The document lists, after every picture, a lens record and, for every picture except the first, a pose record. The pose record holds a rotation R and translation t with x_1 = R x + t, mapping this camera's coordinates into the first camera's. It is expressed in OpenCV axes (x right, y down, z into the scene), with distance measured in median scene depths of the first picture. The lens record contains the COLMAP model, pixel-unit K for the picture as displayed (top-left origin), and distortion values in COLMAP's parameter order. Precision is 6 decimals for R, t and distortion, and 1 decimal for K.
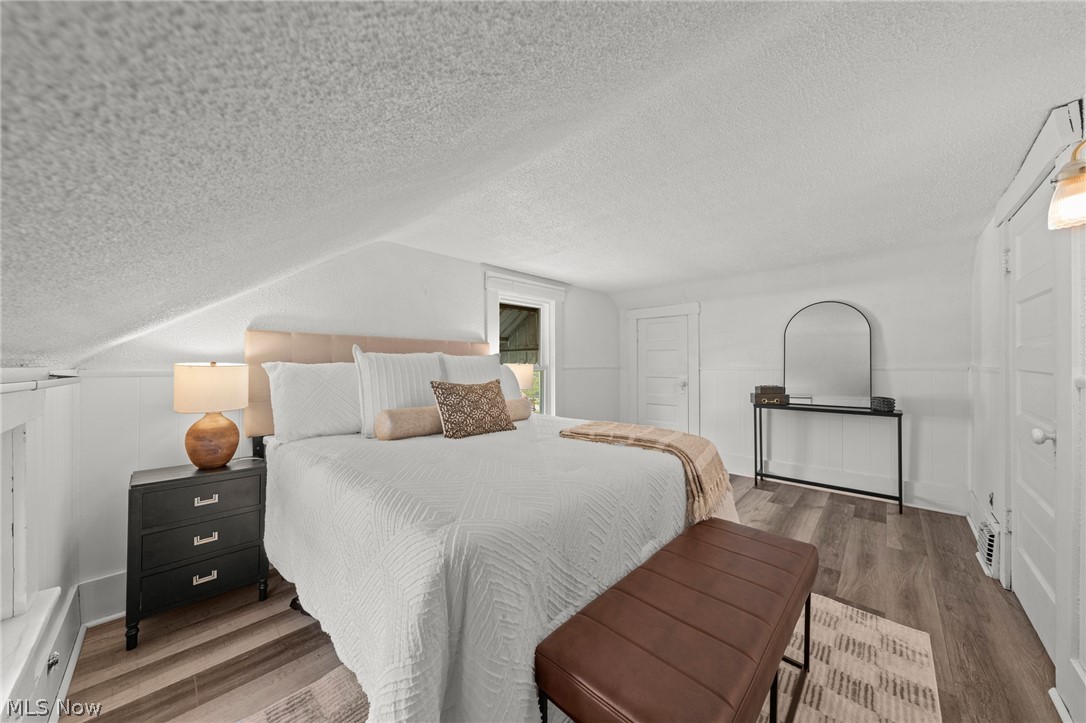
lens RADIAL K [[356.7, 0, 542.8], [0, 356.7, 352.7], [0, 0, 1]] dist [-0.000561, 0.000077]
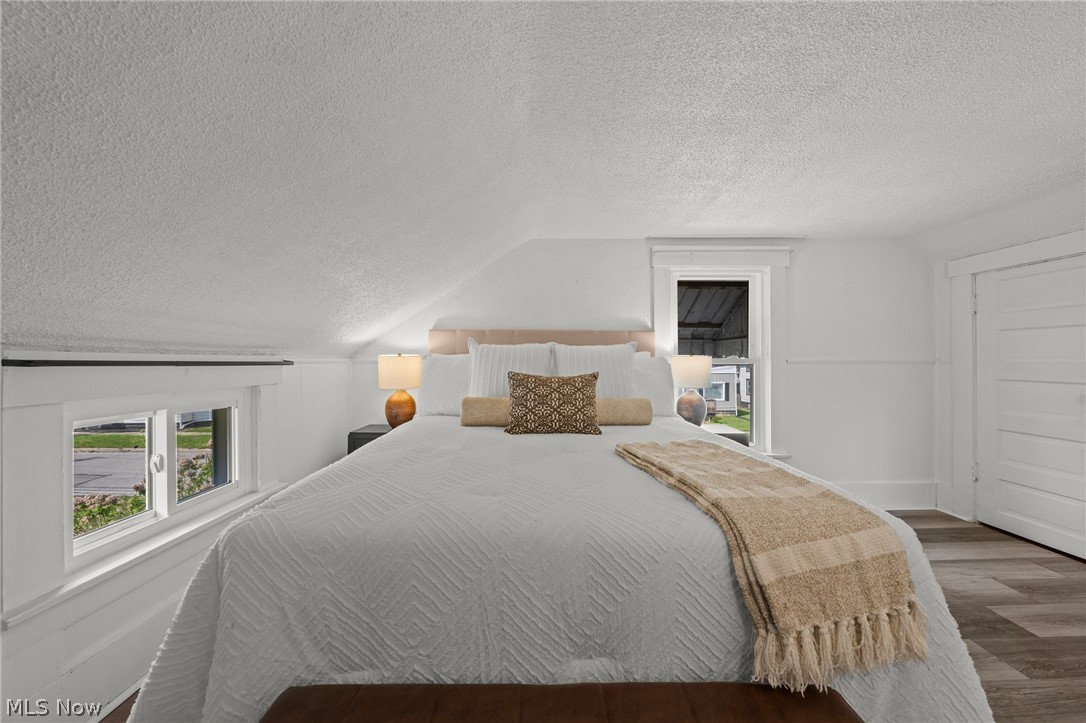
lens RADIAL K [[356.7, 0, 542.8], [0, 356.7, 352.7], [0, 0, 1]] dist [-0.000561, 0.000077]
pose [[0.716961, -0.009847, -0.697043, 0.418661], [0.021871, 0.999726, 0.008372, 0.020636], [0.696770, -0.021247, 0.716980, 0.350133]]
